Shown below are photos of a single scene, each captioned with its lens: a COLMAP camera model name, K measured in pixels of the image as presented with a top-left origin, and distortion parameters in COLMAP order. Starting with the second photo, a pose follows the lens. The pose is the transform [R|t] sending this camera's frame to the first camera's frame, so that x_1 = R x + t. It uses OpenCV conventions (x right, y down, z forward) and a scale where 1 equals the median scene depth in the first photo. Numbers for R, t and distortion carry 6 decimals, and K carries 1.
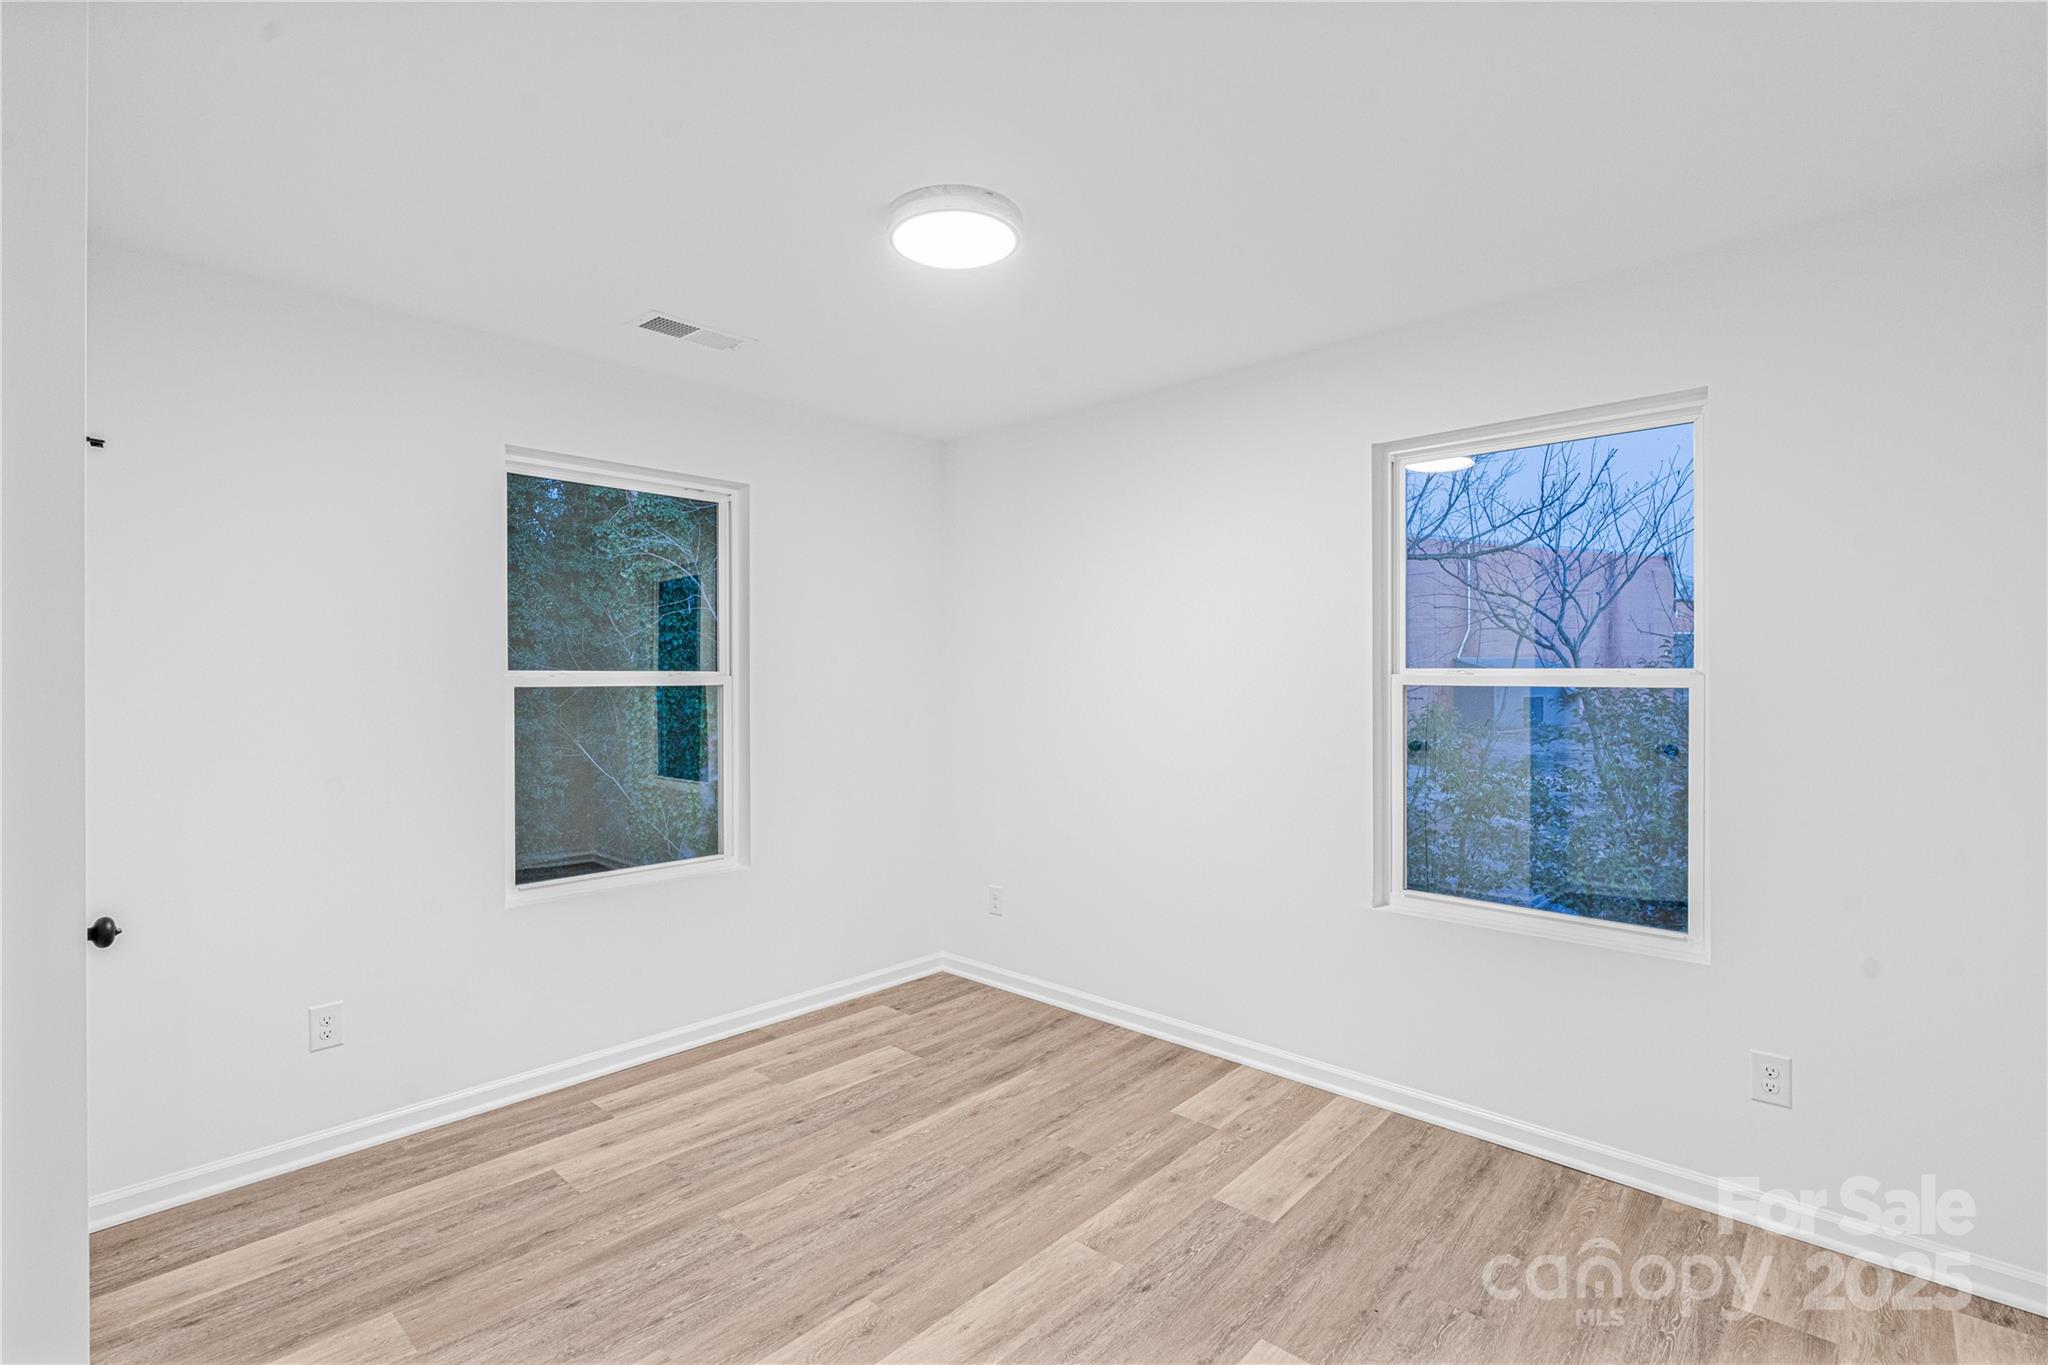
lens RADIAL K [[939.9, 0, 1023.8], [0, 939.9, 682.7], [0, 0, 1]] dist [-0.008772, 0.002644]
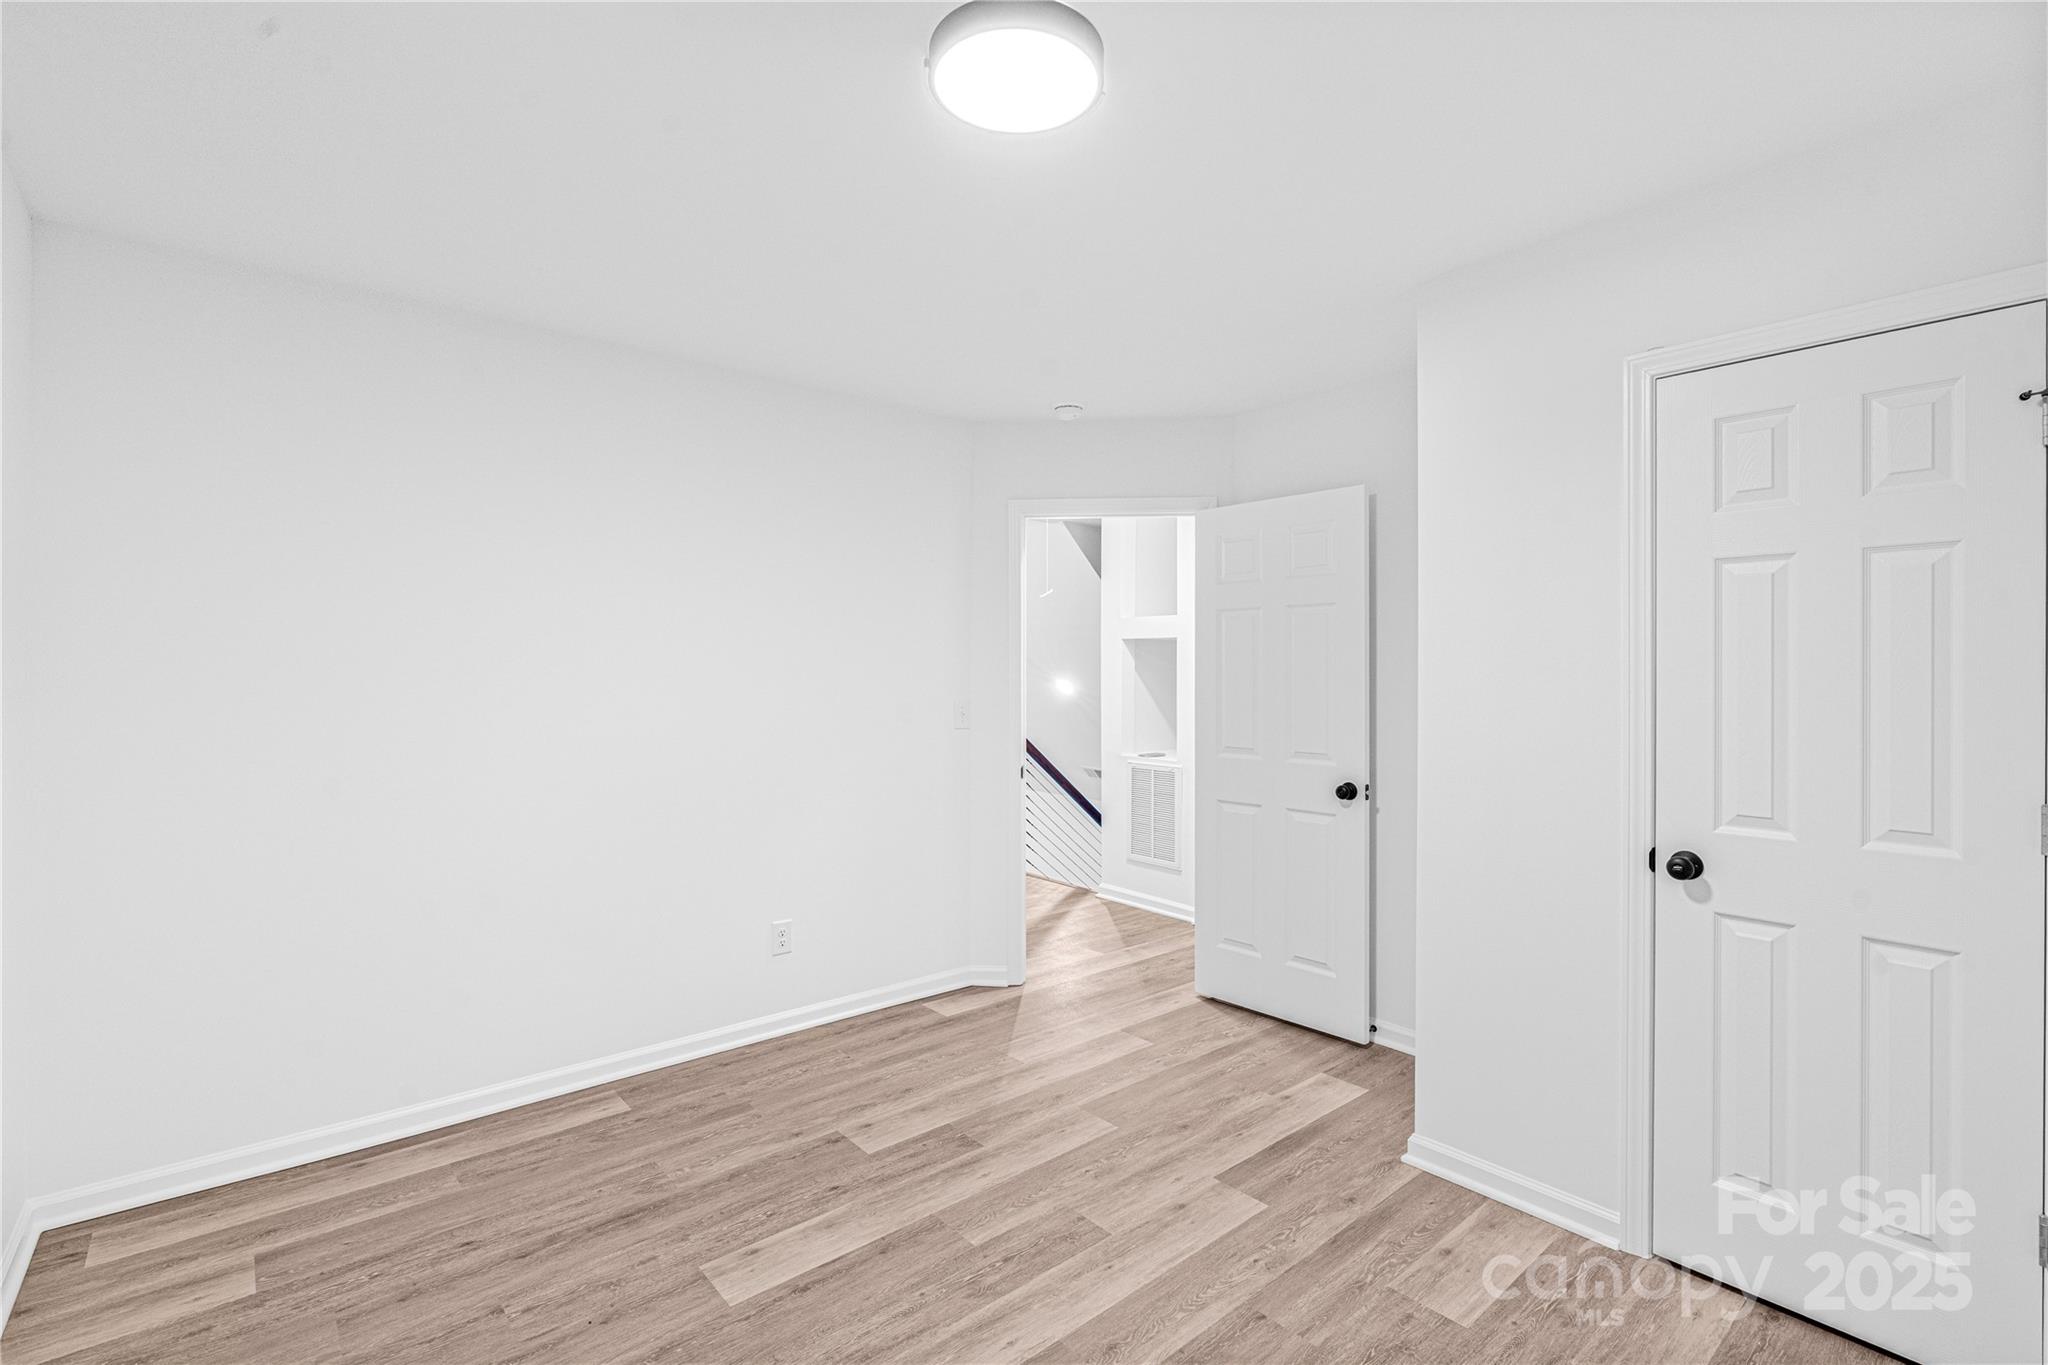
lens RADIAL K [[939.9, 0, 1026.6], [0, 939.9, 680.2], [0, 0, 1]] dist [-0.008772, 0.002644]
pose [[-0.988743, 0.004192, 0.149562, -0.535056], [0.005093, 0.999971, 0.005635, -0.005760], [-0.149534, 0.006334, -0.988736, 1.915993]]
